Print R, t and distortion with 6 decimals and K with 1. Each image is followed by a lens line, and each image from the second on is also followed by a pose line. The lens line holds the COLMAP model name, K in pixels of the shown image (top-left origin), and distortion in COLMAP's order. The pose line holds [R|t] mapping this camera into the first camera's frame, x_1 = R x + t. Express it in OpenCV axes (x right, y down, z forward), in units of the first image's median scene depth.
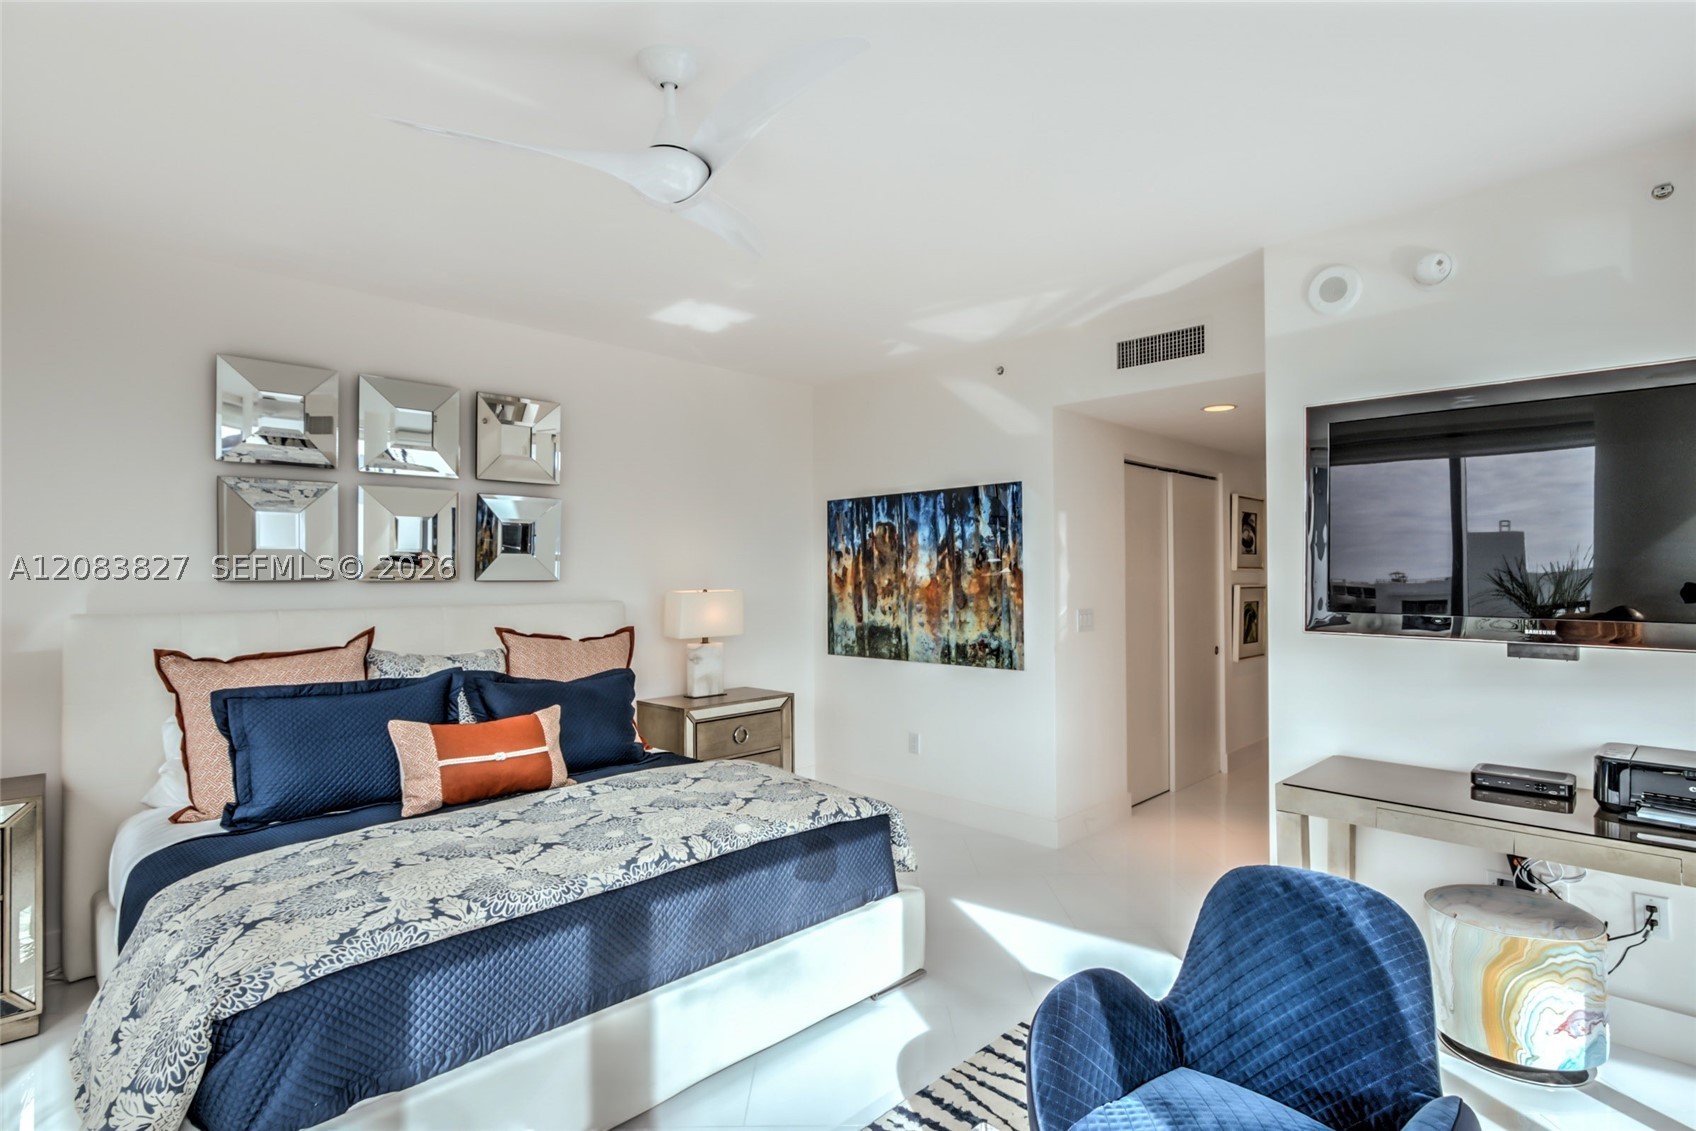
lens RADIAL K [[847.5, 0, 853.4], [0, 847.5, 564.5], [0, 0, 1]] dist [-0.011120, 0.000769]
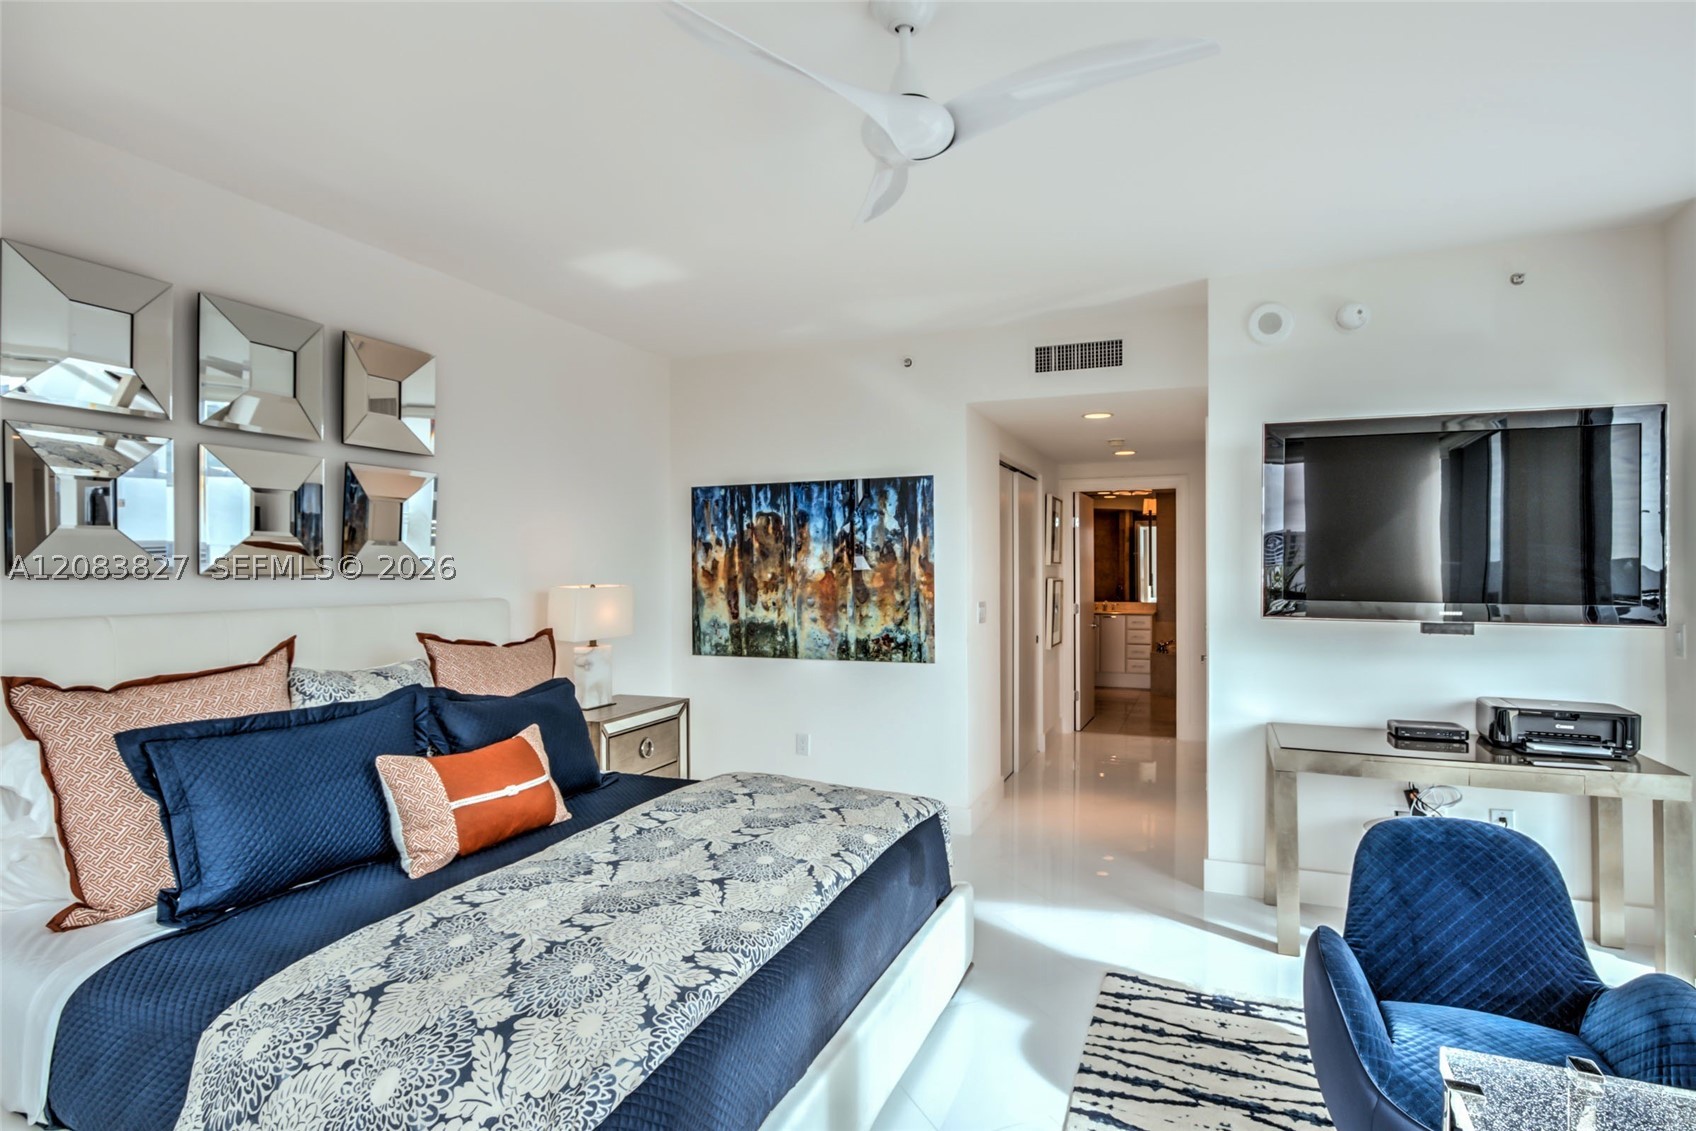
lens RADIAL K [[889.6, 0, 847.1], [0, 889.6, 573.9], [0, 0, 1]] dist [-0.013504, 0.000803]
pose [[0.922501, -0.000558, 0.385993, -0.463364], [-0.005868, 0.999863, 0.015470, 0.004462], [-0.385949, -0.016537, 0.922372, 0.097761]]
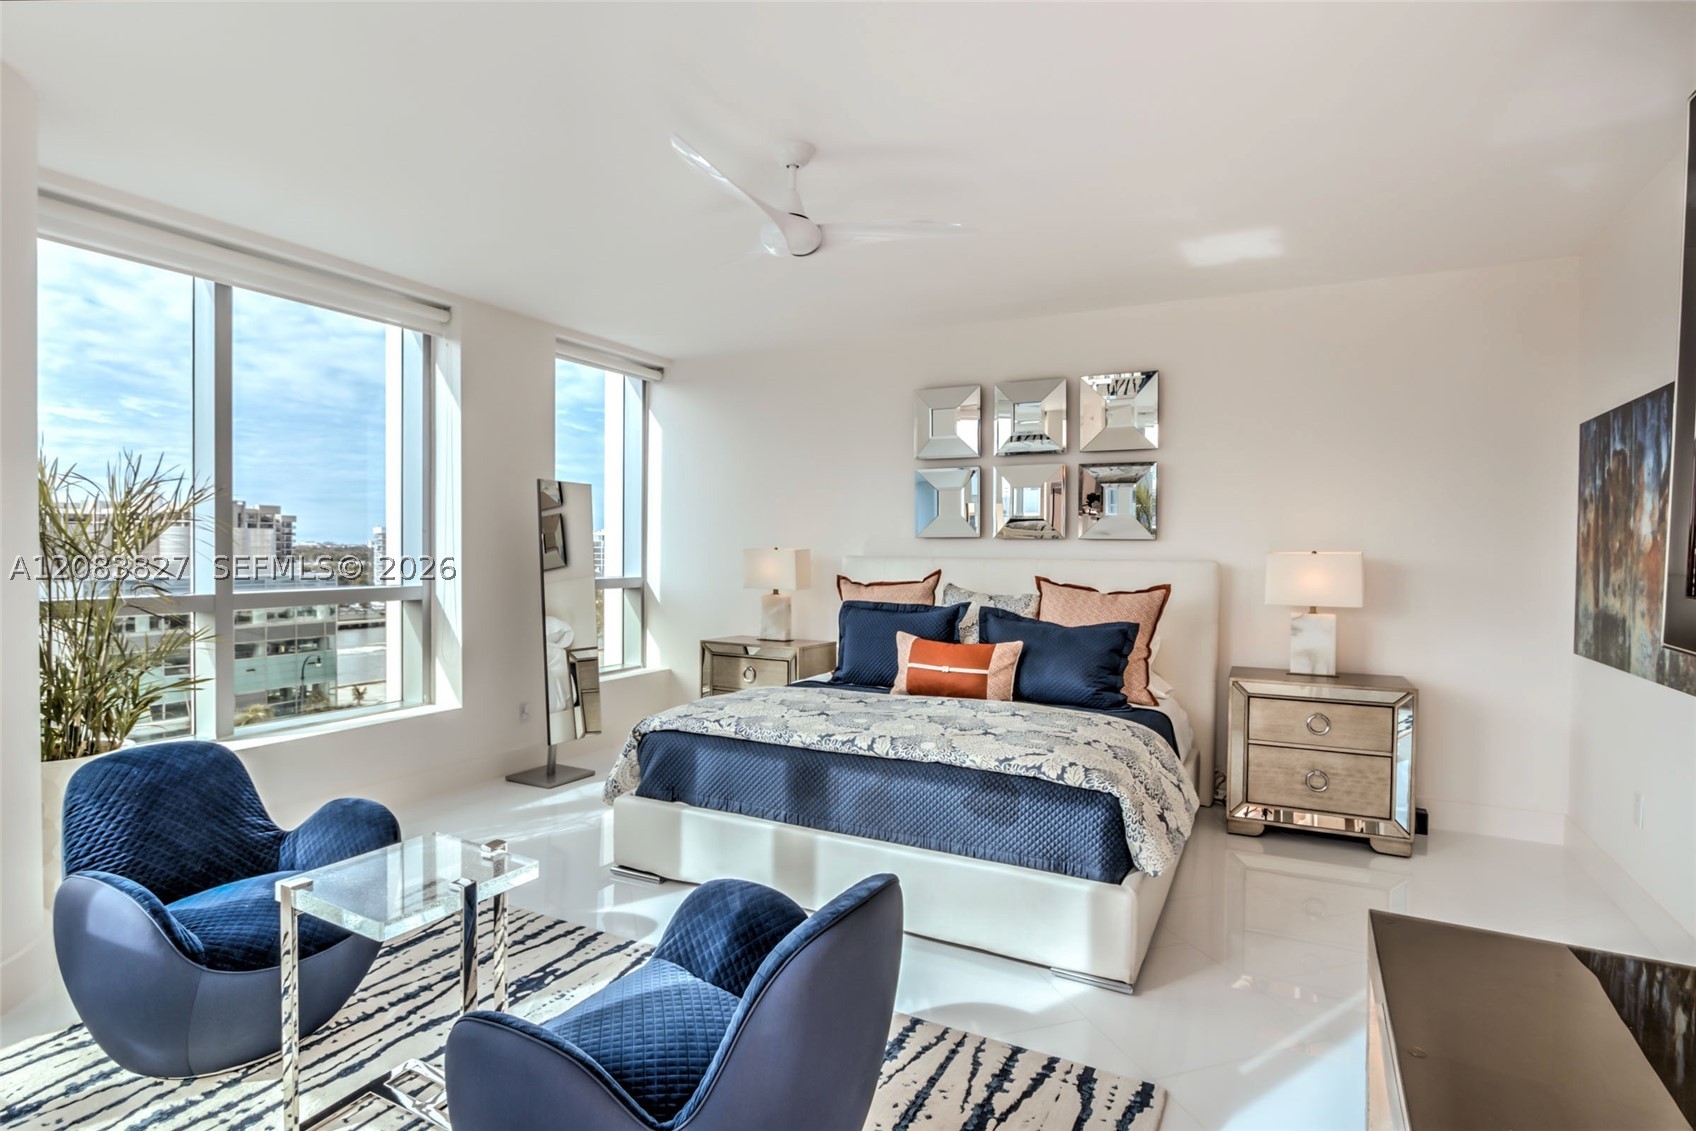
lens RADIAL K [[847.5, 0, 850.5], [0, 847.5, 556.7], [0, 0, 1]] dist [-0.011120, 0.000769]
pose [[0.306024, 0.020849, -0.951796, 0.806003], [0.003345, 0.999730, 0.022975, 0.022991], [0.952018, -0.010215, 0.305871, 0.472267]]
